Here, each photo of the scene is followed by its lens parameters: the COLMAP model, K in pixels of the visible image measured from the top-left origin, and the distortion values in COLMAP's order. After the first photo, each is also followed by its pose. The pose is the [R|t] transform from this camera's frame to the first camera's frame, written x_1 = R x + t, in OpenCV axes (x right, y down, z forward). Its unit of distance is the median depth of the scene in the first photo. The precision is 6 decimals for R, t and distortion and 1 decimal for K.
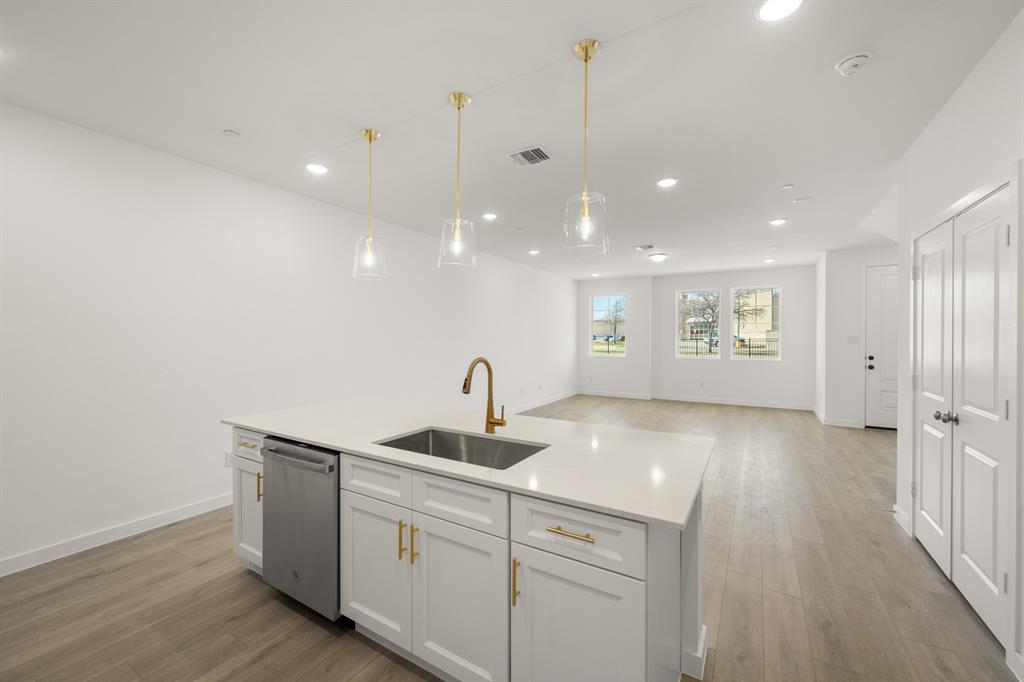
lens RADIAL K [[403.7, 0, 514.3], [0, 403.7, 337.8], [0, 0, 1]] dist [0.002222, 0.000212]
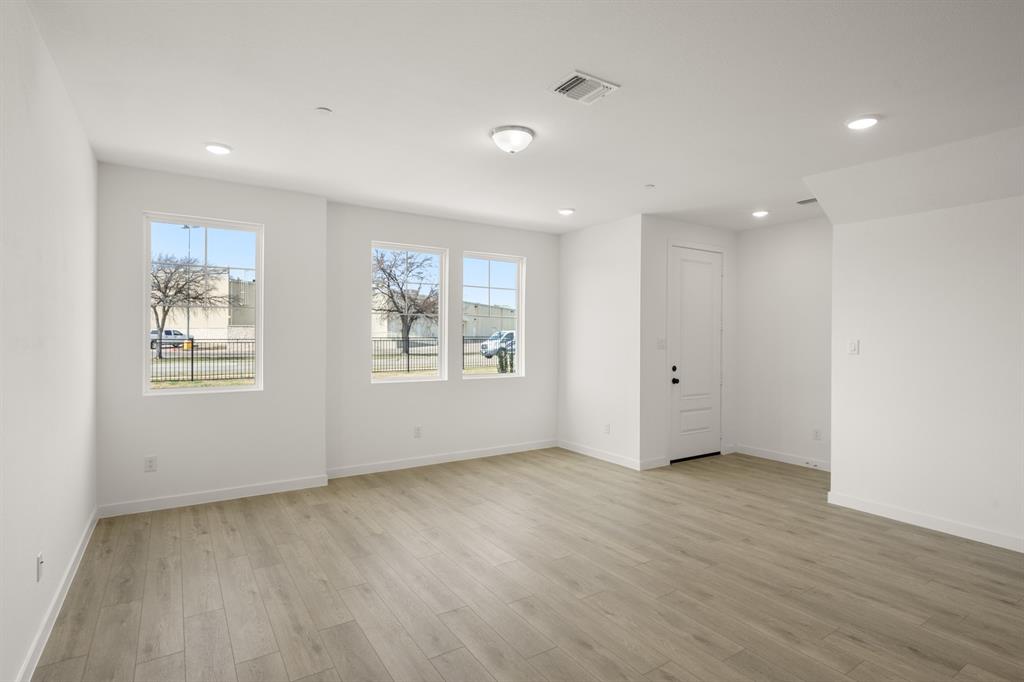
lens RADIAL K [[519.5, 0, 516.0], [0, 519.5, 339.4], [0, 0, 1]] dist [0.004354, 0.000788]
pose [[0.428268, -0.004170, 0.903642, -0.077210], [-0.003278, 0.999976, 0.006168, -0.006265], [-0.903646, -0.005604, 0.428244, 0.581578]]
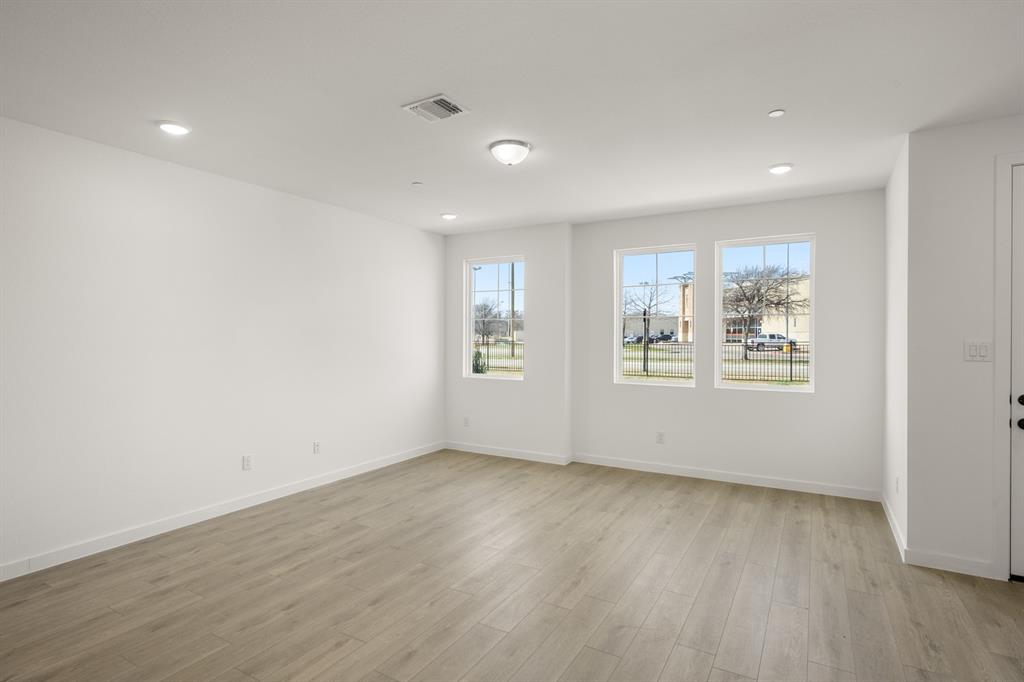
lens RADIAL K [[519.5, 0, 516.0], [0, 519.5, 339.4], [0, 0, 1]] dist [0.004354, 0.000788]
pose [[0.999870, -0.000630, 0.016125, 0.263306], [0.000611, 0.999999, 0.001211, -0.006408], [-0.016125, -0.001201, 0.999869, 0.345736]]
